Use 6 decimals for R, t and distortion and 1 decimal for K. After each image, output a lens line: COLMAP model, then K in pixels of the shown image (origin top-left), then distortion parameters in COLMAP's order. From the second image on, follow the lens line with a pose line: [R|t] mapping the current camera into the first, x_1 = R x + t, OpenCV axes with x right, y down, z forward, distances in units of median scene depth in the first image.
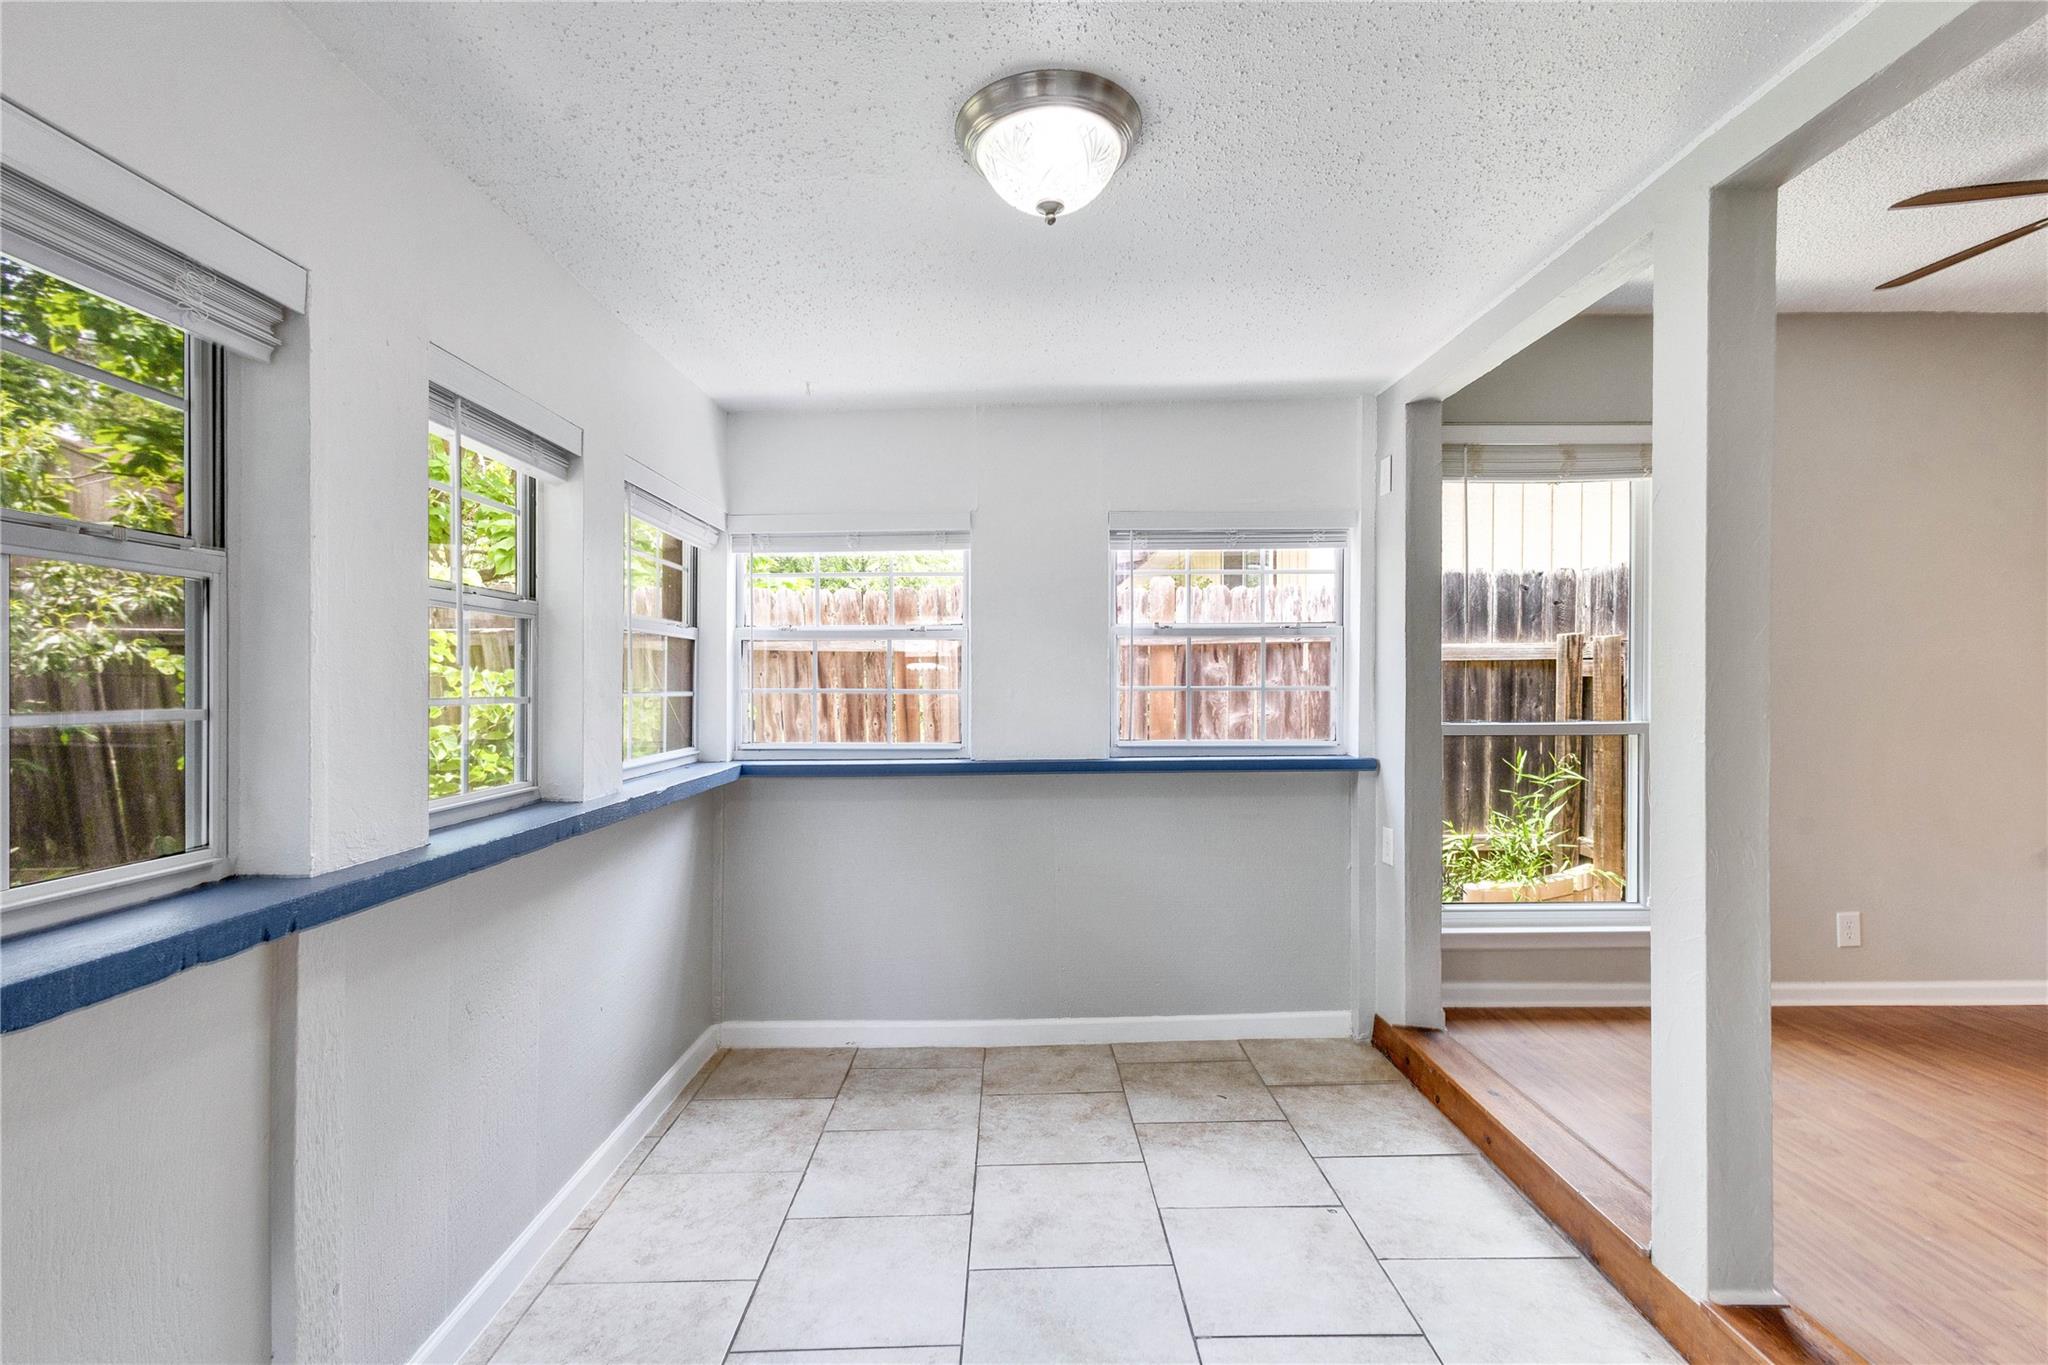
lens RADIAL K [[941.4, 0, 1035.4], [0, 941.4, 688.9], [0, 0, 1]] dist [0.010034, 0.000689]
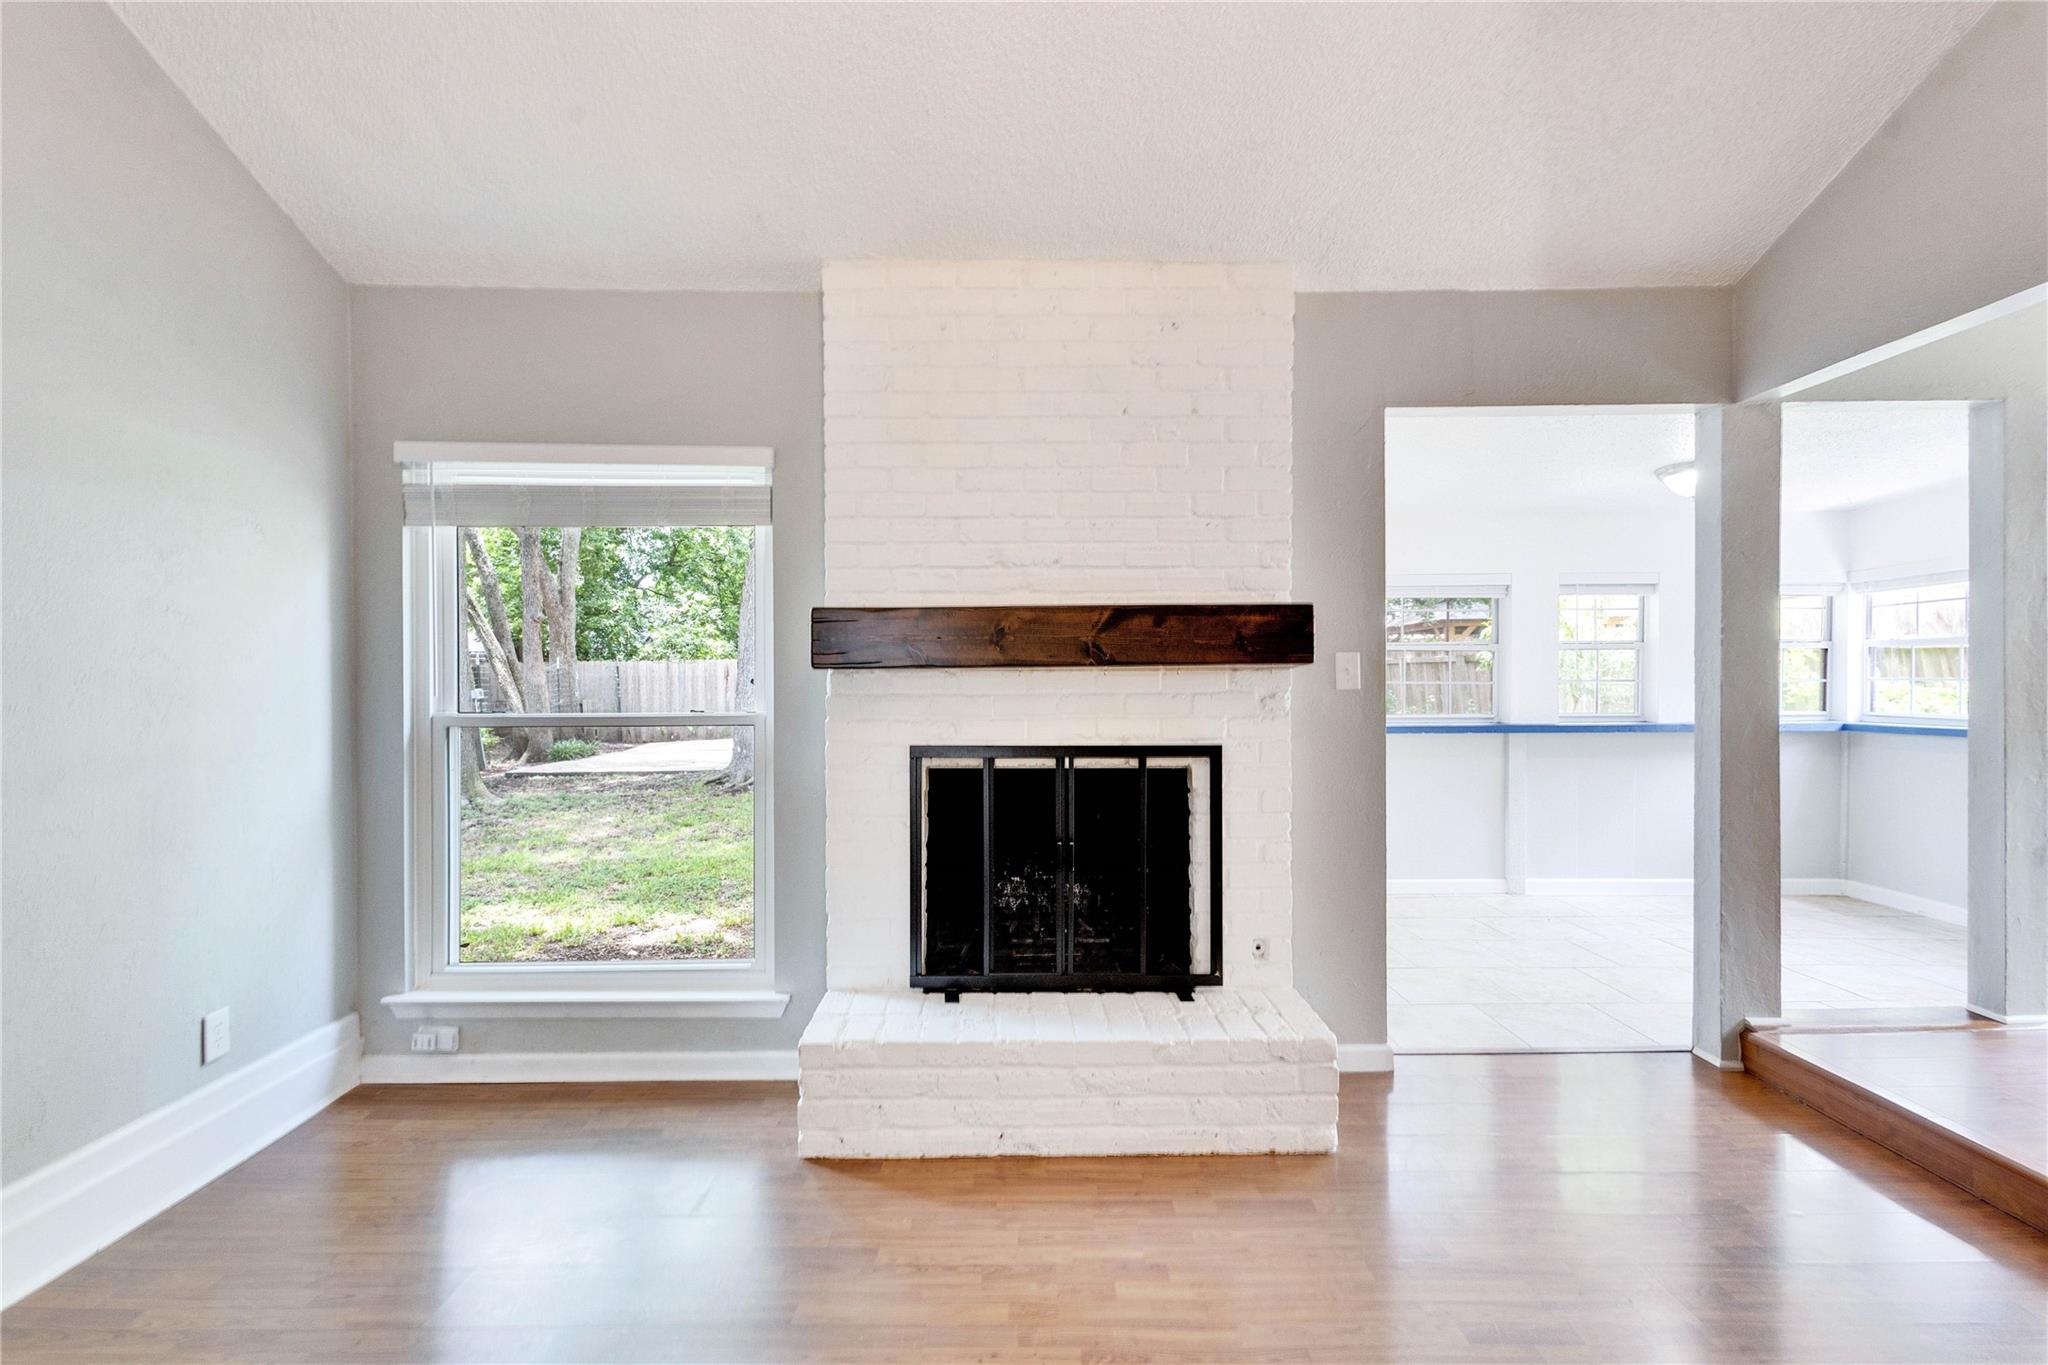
lens RADIAL K [[941.4, 0, 1030.2], [0, 941.4, 682.9], [0, 0, 1]] dist [0.010034, 0.000689]
pose [[-0.004283, 0.007916, -0.999959, 1.446372], [-0.005197, 0.999955, 0.007938, 0.003705], [0.999977, 0.005231, -0.004241, -0.467233]]
